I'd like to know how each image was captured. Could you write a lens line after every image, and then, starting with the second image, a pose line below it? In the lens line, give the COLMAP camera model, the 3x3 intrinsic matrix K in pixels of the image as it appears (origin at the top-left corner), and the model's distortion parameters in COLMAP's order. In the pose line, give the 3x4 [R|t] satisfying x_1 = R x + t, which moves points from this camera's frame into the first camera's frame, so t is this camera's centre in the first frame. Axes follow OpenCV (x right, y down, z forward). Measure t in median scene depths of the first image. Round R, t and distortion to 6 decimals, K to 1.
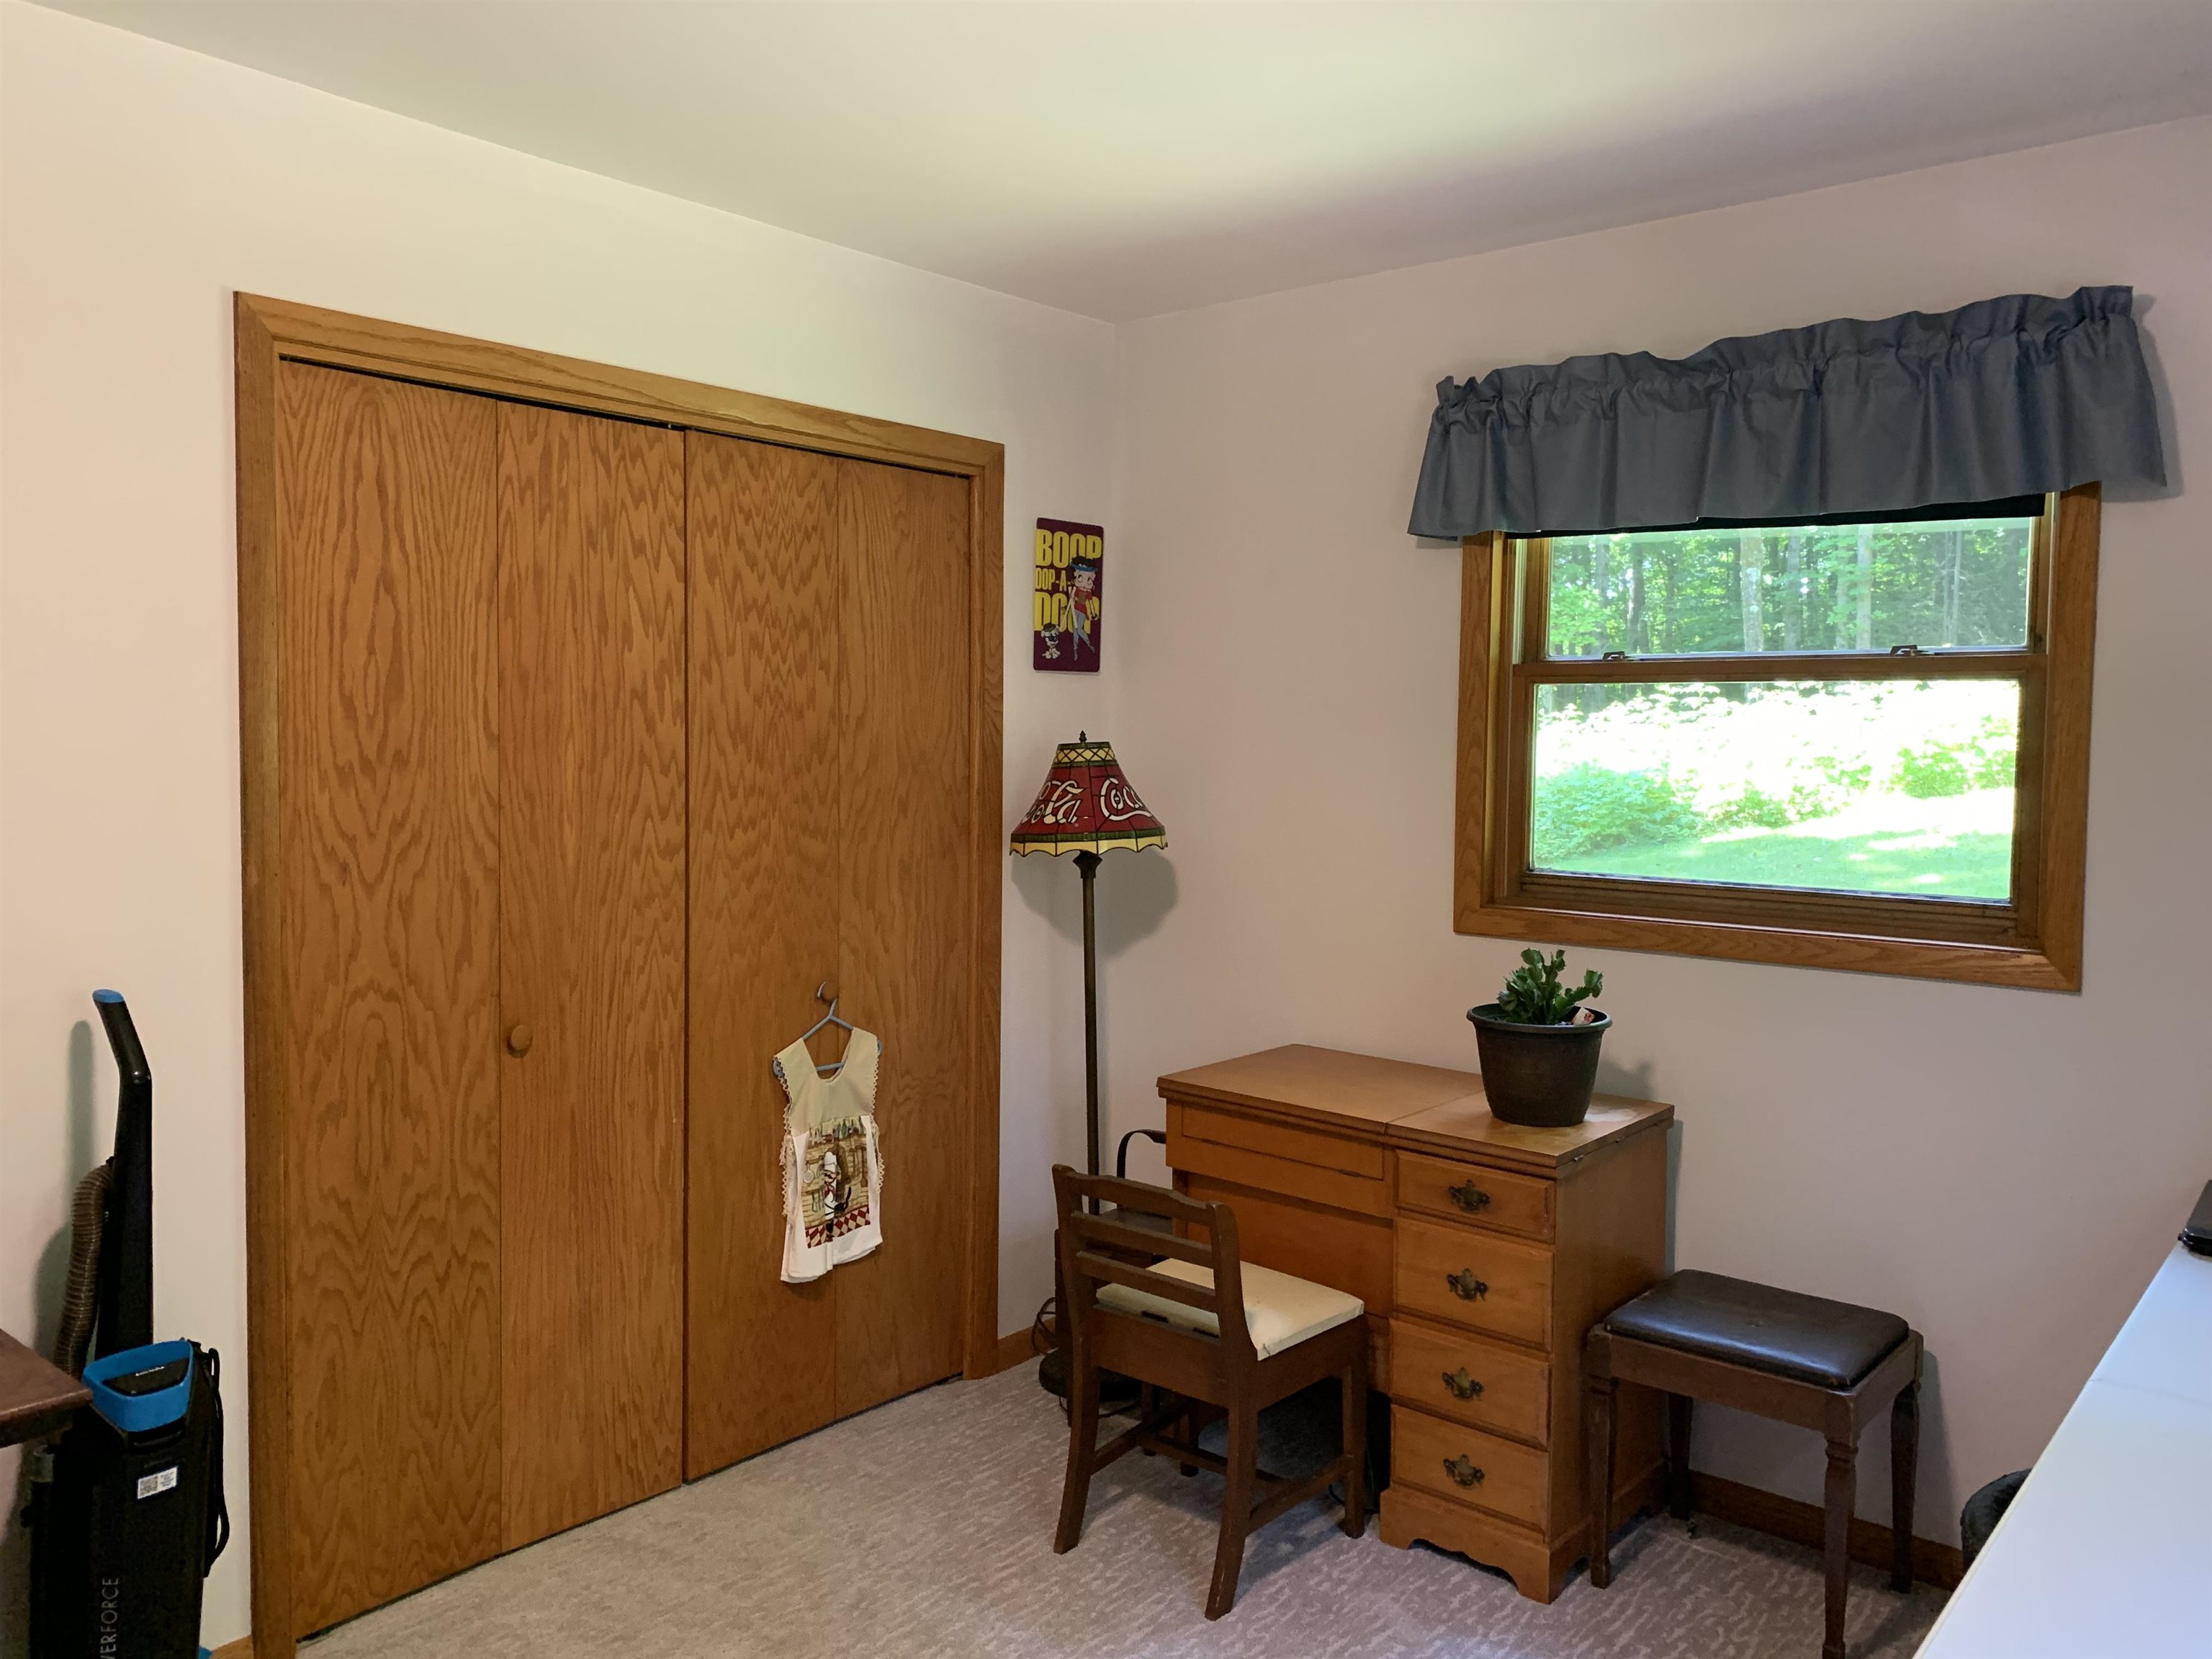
lens RADIAL K [[1676.4, 0, 1106.6], [0, 1676.4, 823.8], [0, 0, 1]] dist [0.031045, -0.040220]
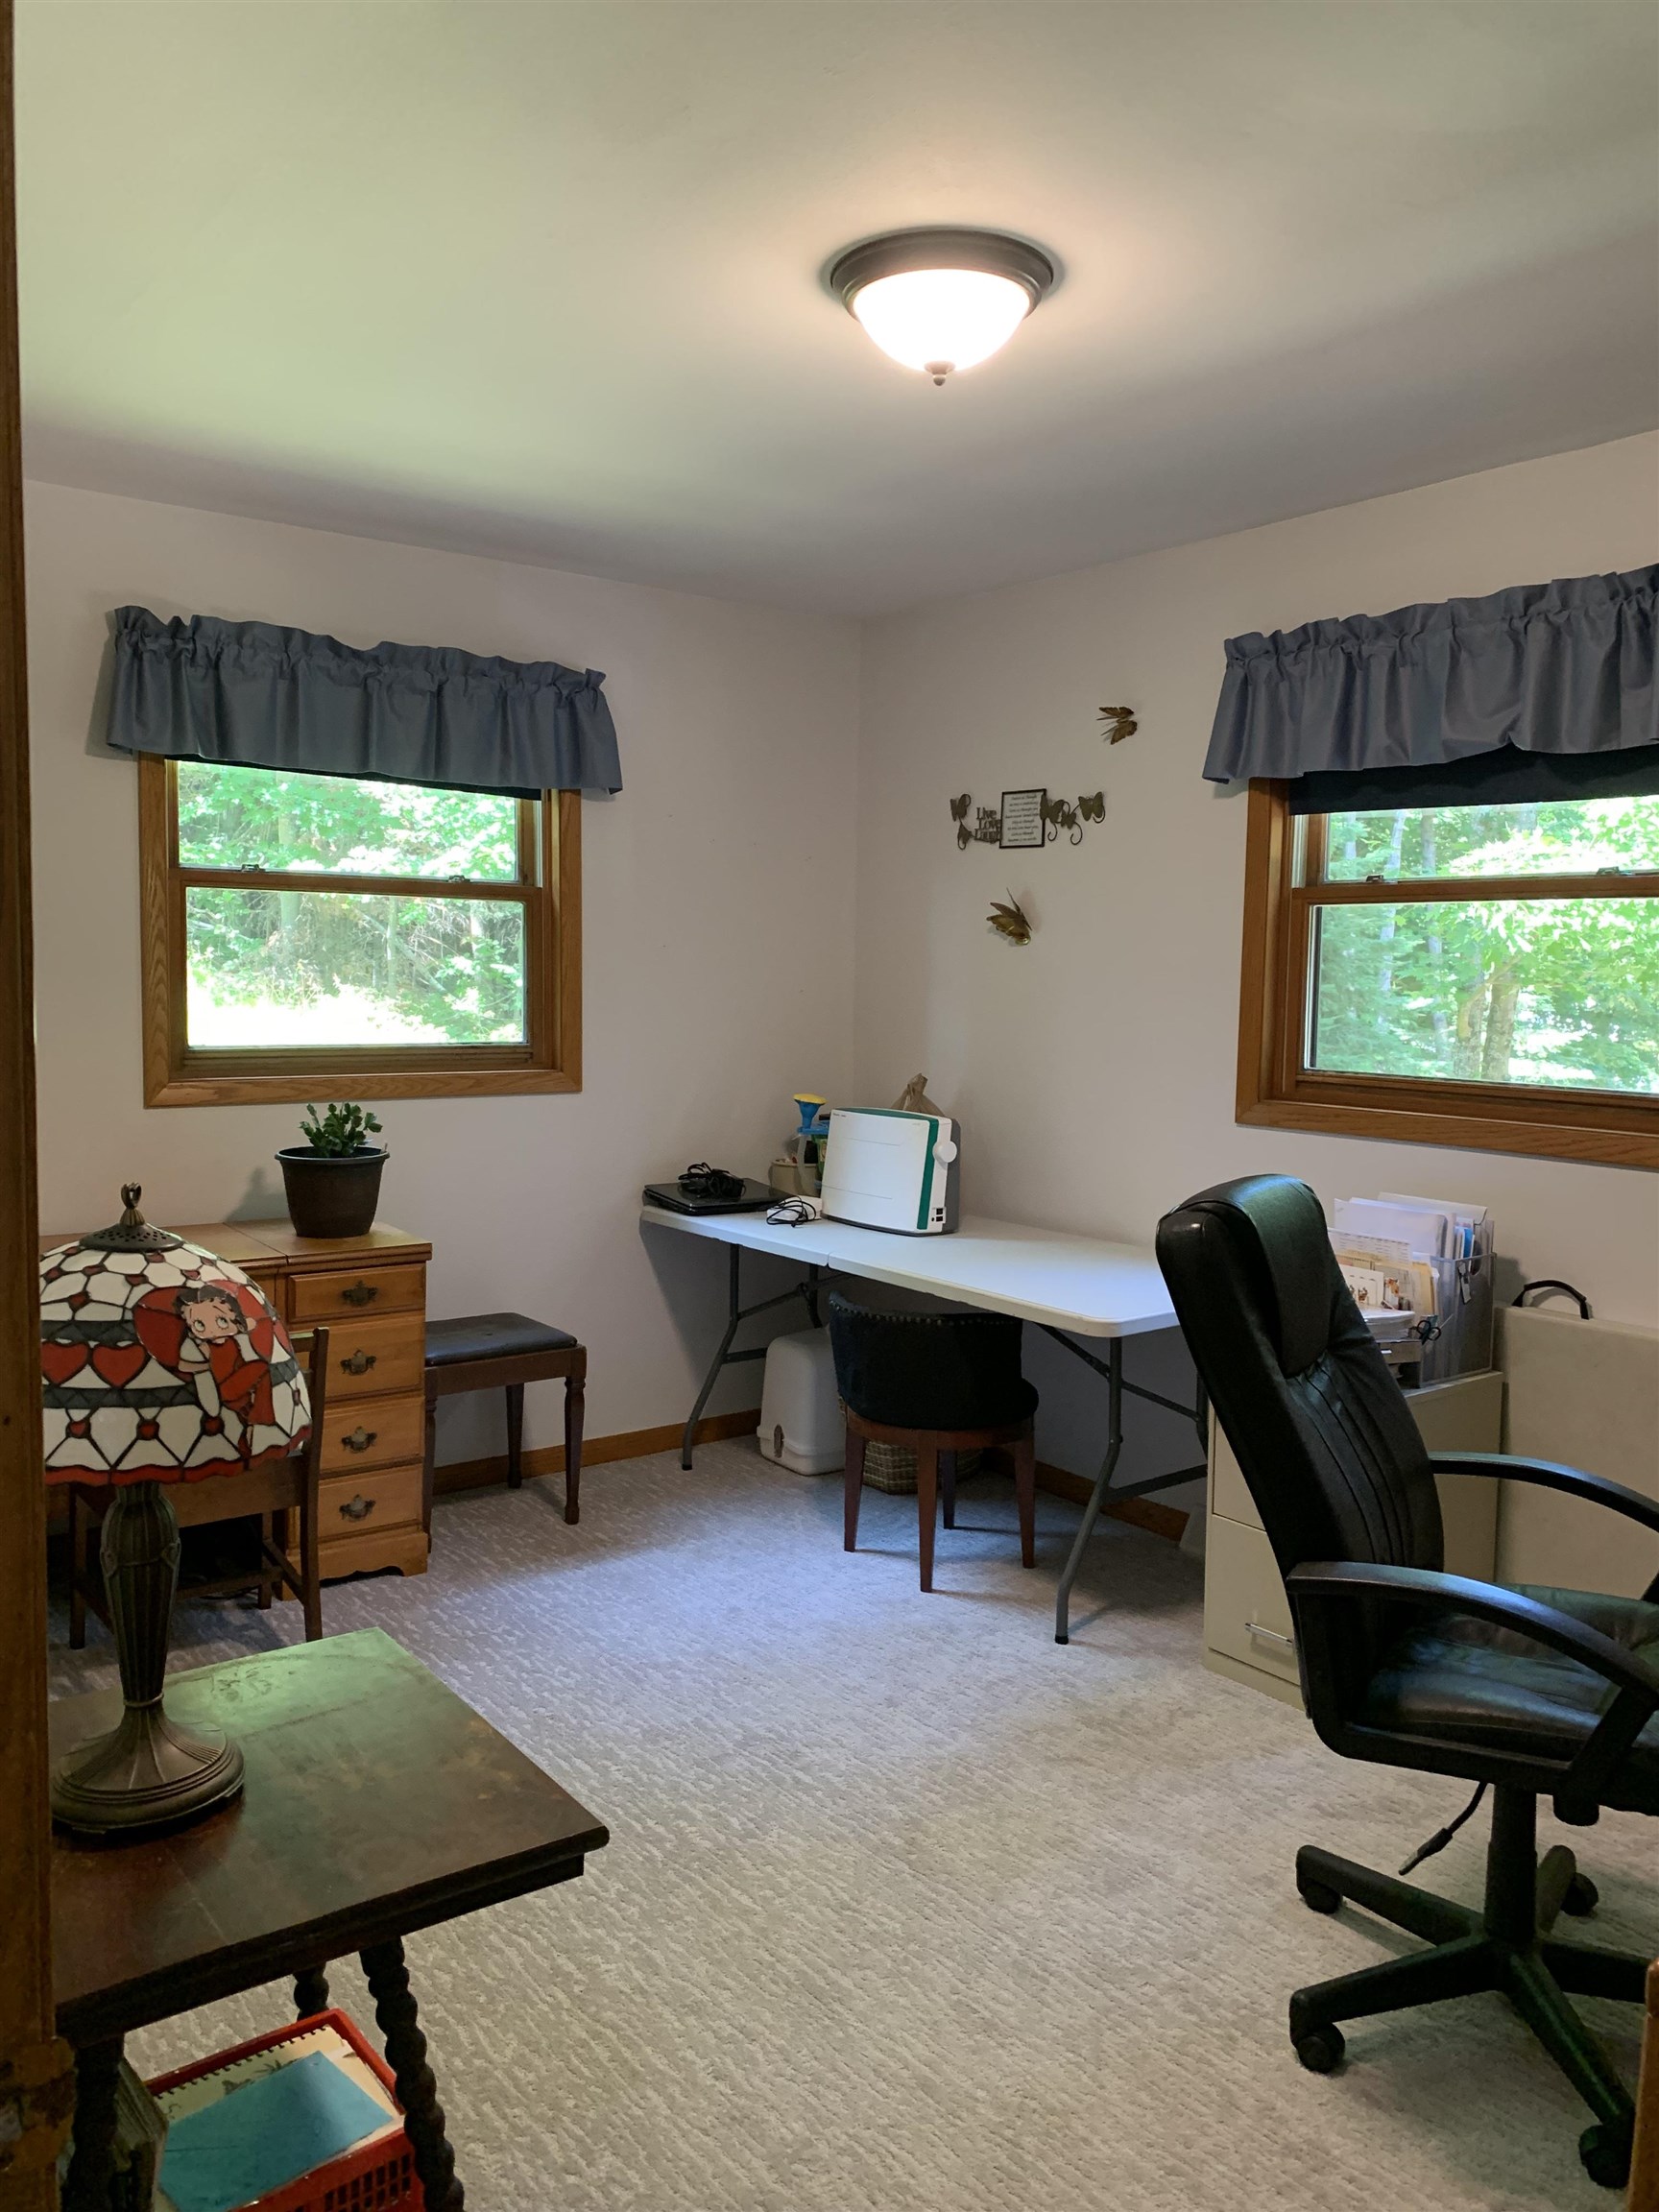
lens RADIAL K [[1676.4, 0, 828.0], [0, 1676.4, 1108.2], [0, 0, 1]] dist [0.031045, -0.040220]
pose [[0.244281, -0.087393, 0.965758, -0.914884], [0.040988, 0.995971, 0.079760, -0.006716], [-0.968838, 0.020101, 0.246879, 0.332255]]
